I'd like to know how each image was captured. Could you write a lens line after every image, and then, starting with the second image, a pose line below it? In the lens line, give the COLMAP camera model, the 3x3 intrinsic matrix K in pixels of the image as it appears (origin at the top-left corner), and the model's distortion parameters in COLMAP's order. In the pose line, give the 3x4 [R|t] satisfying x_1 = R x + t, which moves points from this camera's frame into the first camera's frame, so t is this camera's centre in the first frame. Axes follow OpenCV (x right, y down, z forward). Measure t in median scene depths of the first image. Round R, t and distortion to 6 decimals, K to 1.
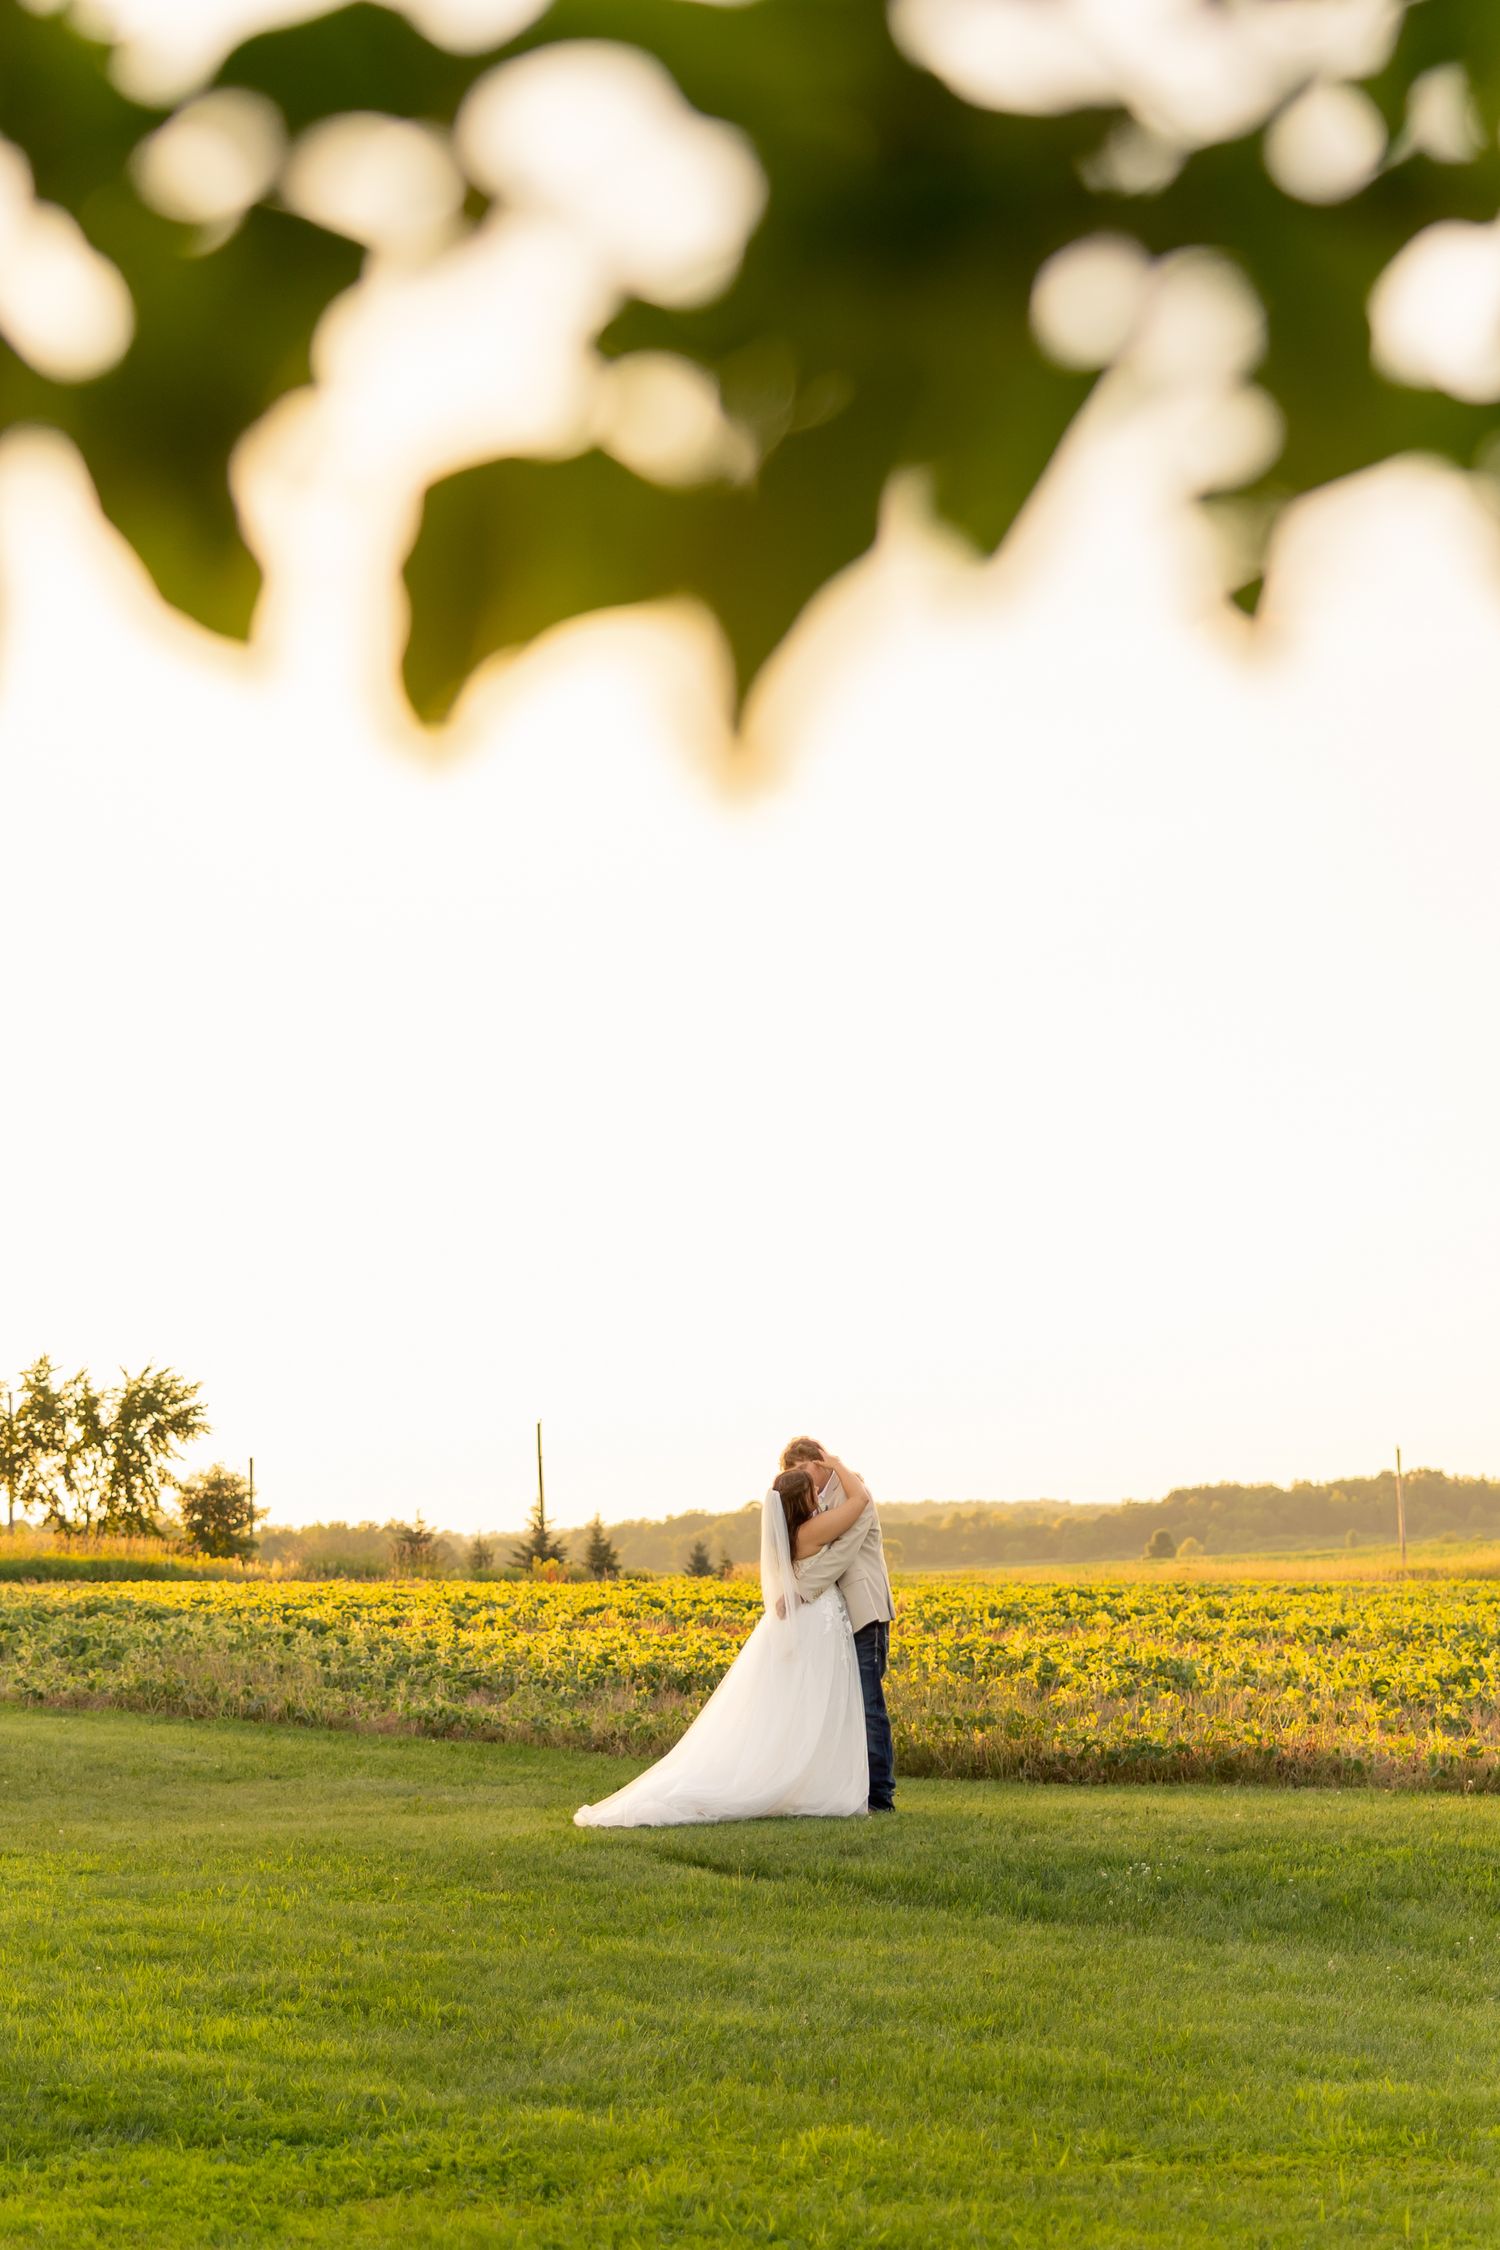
lens RADIAL K [[4687.4, 0, 750.6], [0, 4687.4, 1125.5], [0, 0, 1]] dist [0.032874, 0.000000]
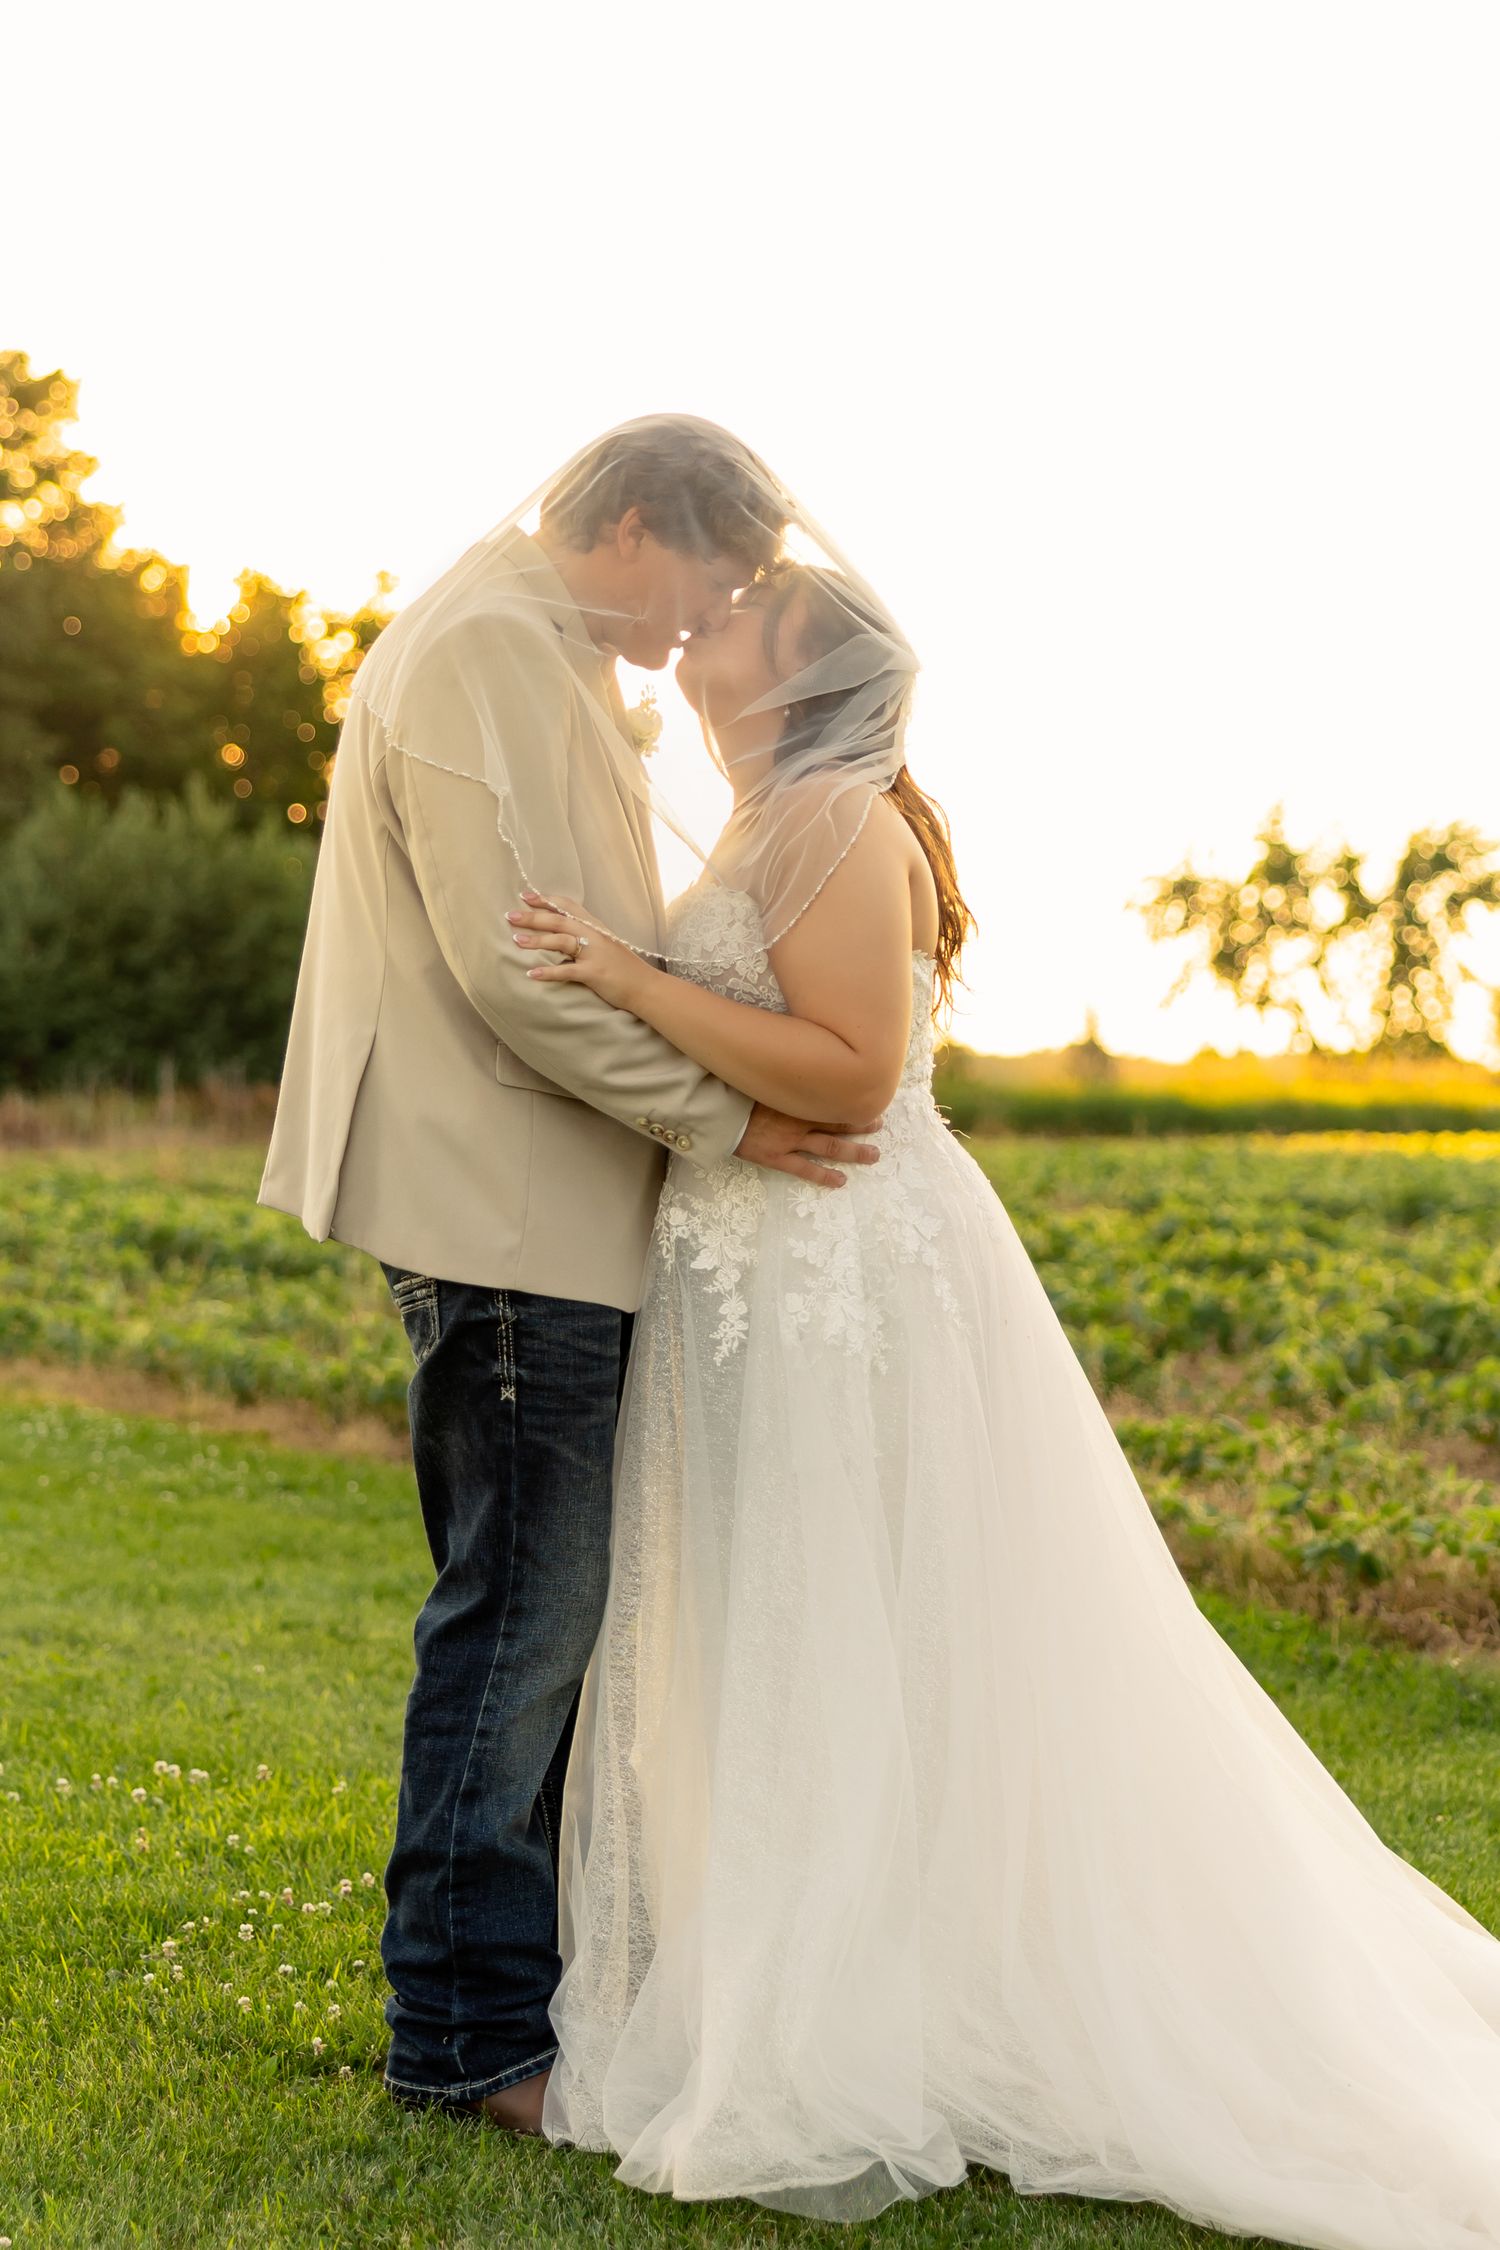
lens RADIAL K [[5169.3, 0, 754.1], [0, 5169.3, 1125.3], [0, 0, 1]] dist [0.028336, 0.000000]
pose [[0.969421, -0.005600, -0.245340, -0.043964], [0.029621, 0.995100, 0.094333, 0.024967], [0.243609, -0.098715, 0.964837, 0.274389]]
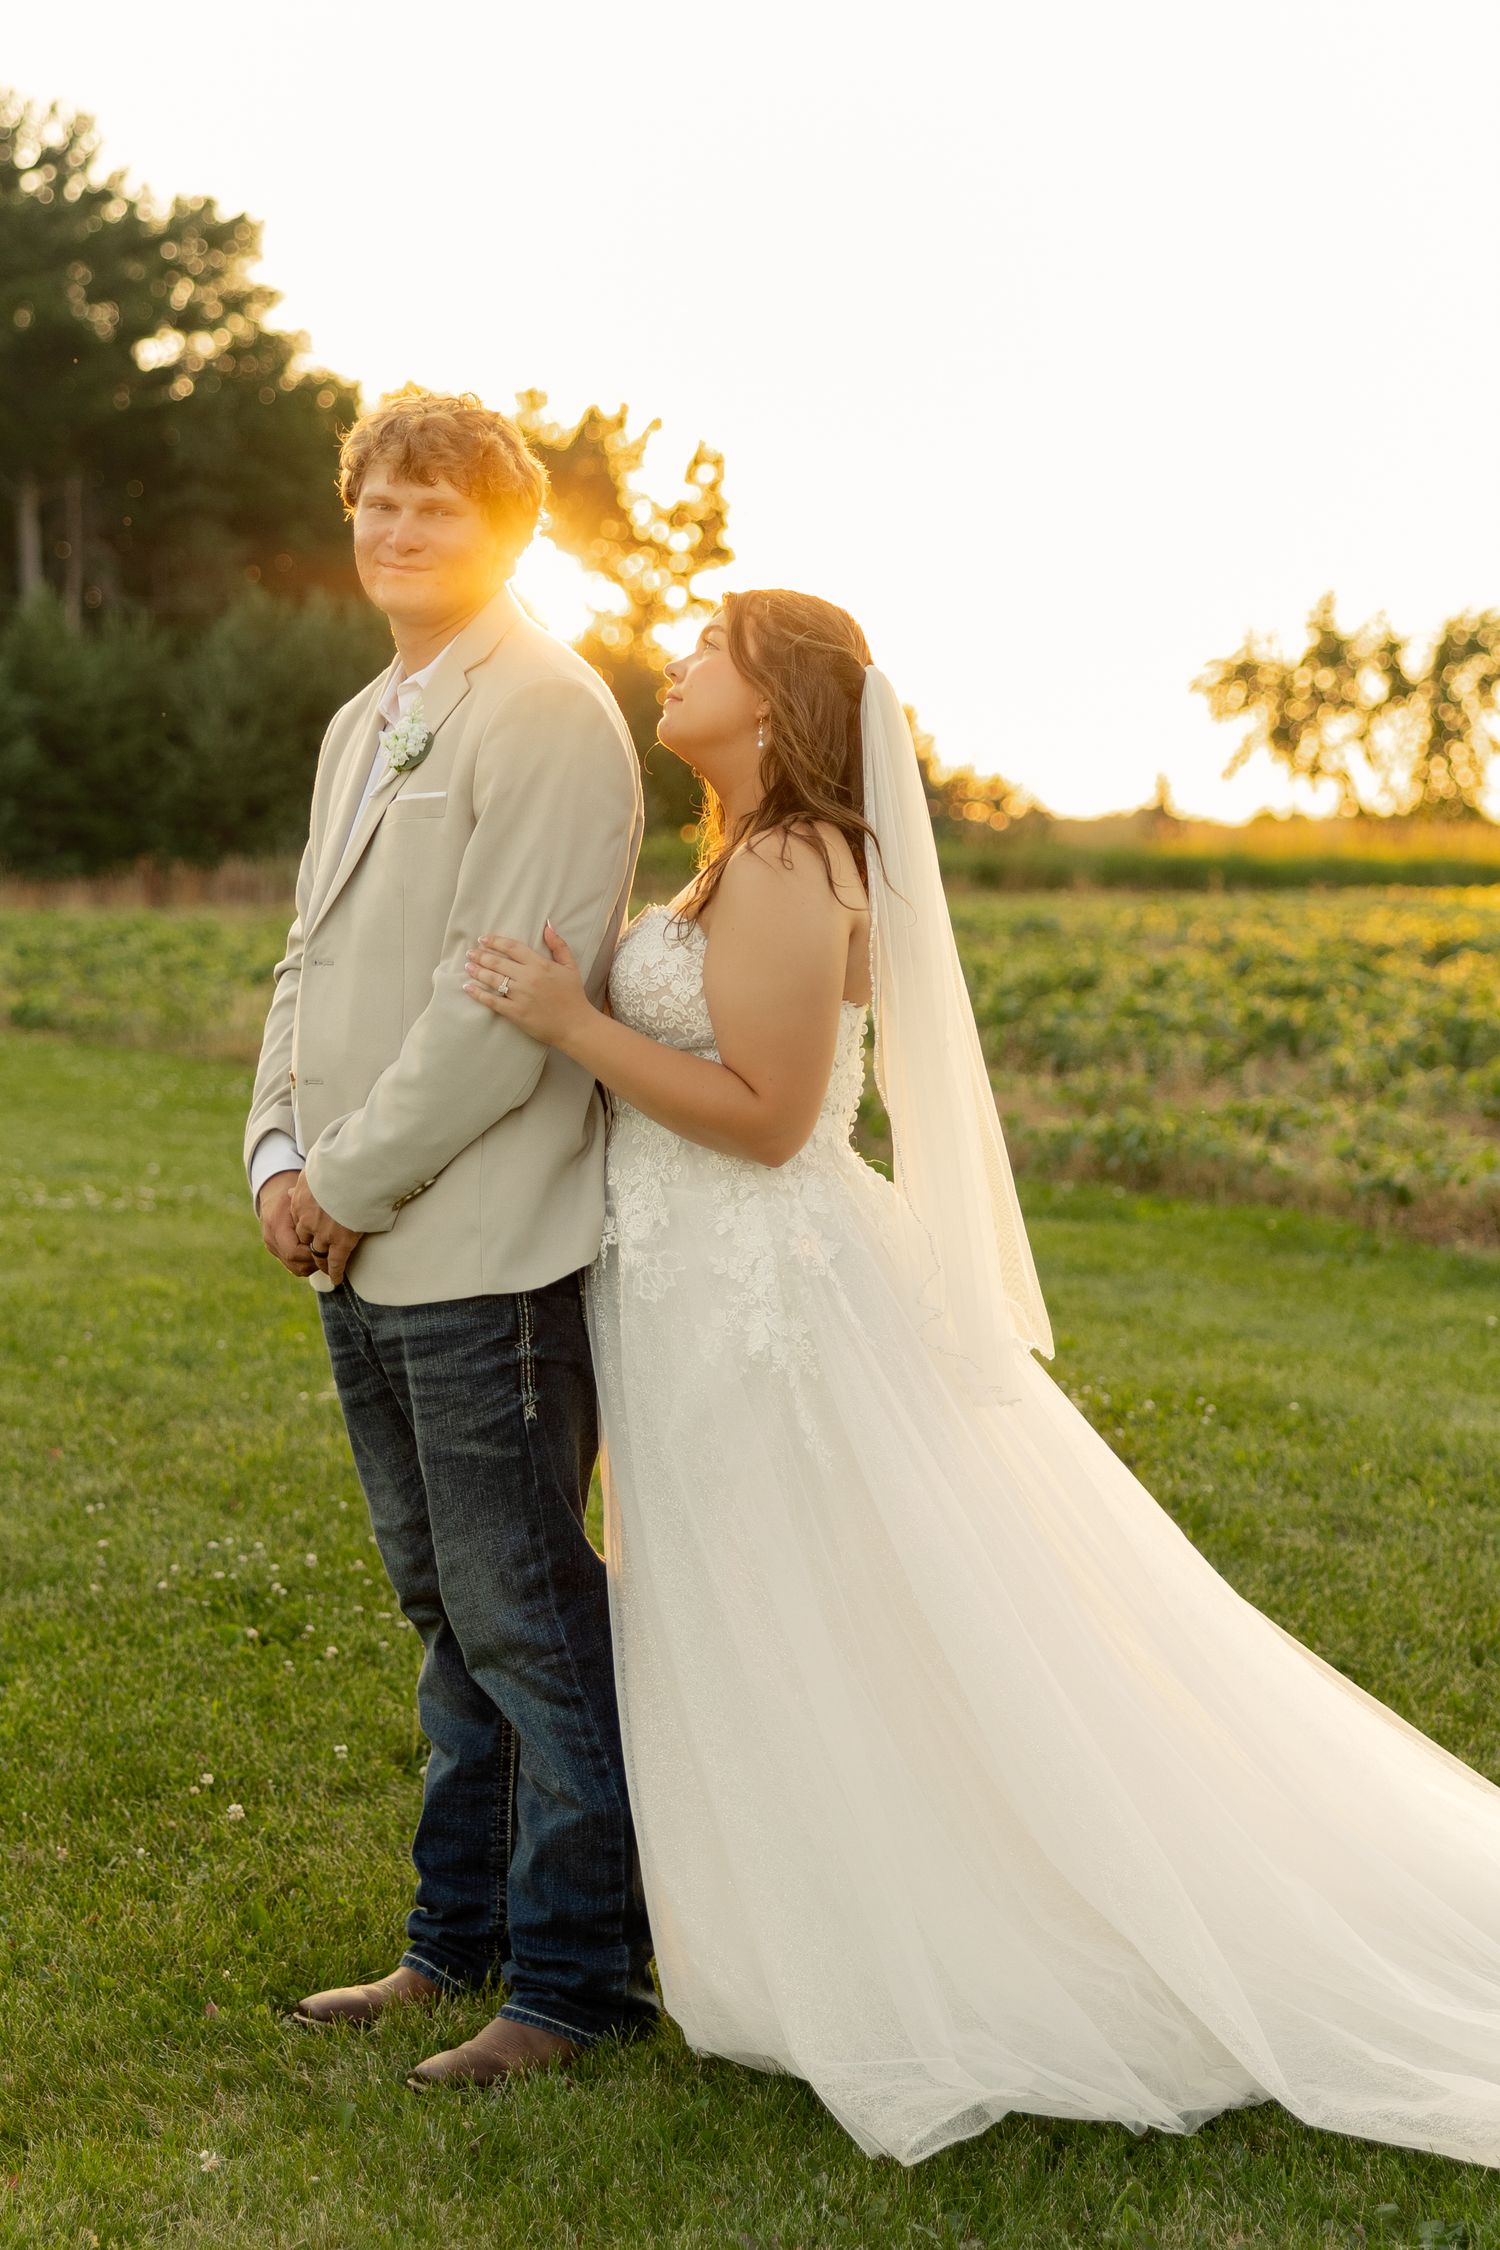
lens RADIAL K [[4834.0, 0, 745.6], [0, 4834.0, 1123.6], [0, 0, 1]] dist [-0.037851, 0.000000]
pose [[0.964776, 0.004431, -0.263036, -0.038450], [0.034442, 0.989125, 0.142989, 0.021079], [0.260809, -0.147012, 0.954131, 0.233747]]
